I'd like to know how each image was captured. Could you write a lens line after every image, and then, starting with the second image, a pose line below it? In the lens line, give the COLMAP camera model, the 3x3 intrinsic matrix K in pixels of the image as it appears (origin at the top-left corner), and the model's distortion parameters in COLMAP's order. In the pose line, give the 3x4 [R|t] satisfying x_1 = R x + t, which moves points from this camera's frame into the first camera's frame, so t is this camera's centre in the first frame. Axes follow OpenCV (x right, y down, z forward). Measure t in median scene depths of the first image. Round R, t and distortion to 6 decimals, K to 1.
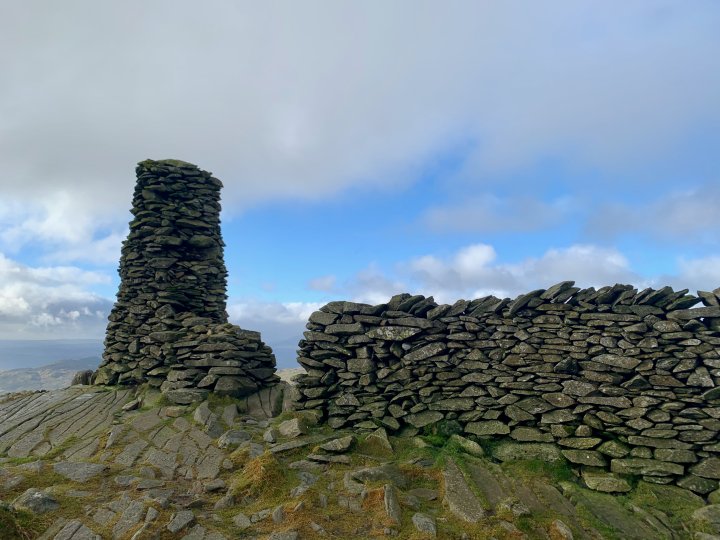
lens RADIAL K [[550.5, 0, 358.4], [0, 550.5, 268.5], [0, 0, 1]] dist [0.021164, -0.015262]
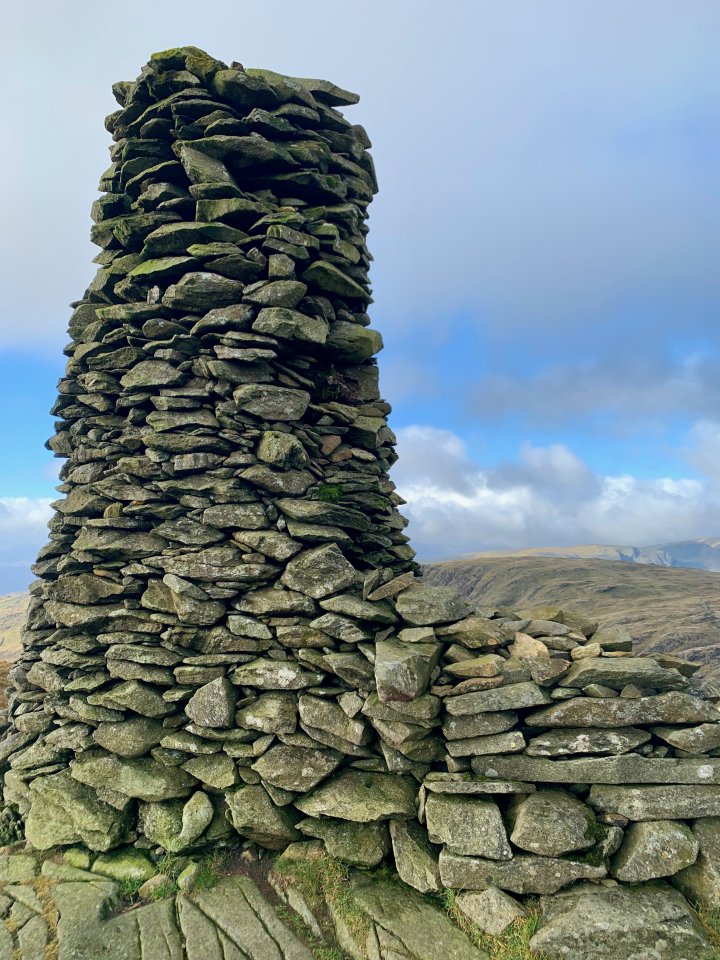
lens RADIAL K [[734.0, 0, 362.3], [0, 734.0, 481.0], [0, 0, 1]] dist [0.021164, -0.015262]
pose [[0.947864, 0.005314, 0.318630, -0.442332], [-0.018008, 0.999156, 0.036906, 0.017081], [-0.318165, -0.040719, 0.947161, 0.622300]]
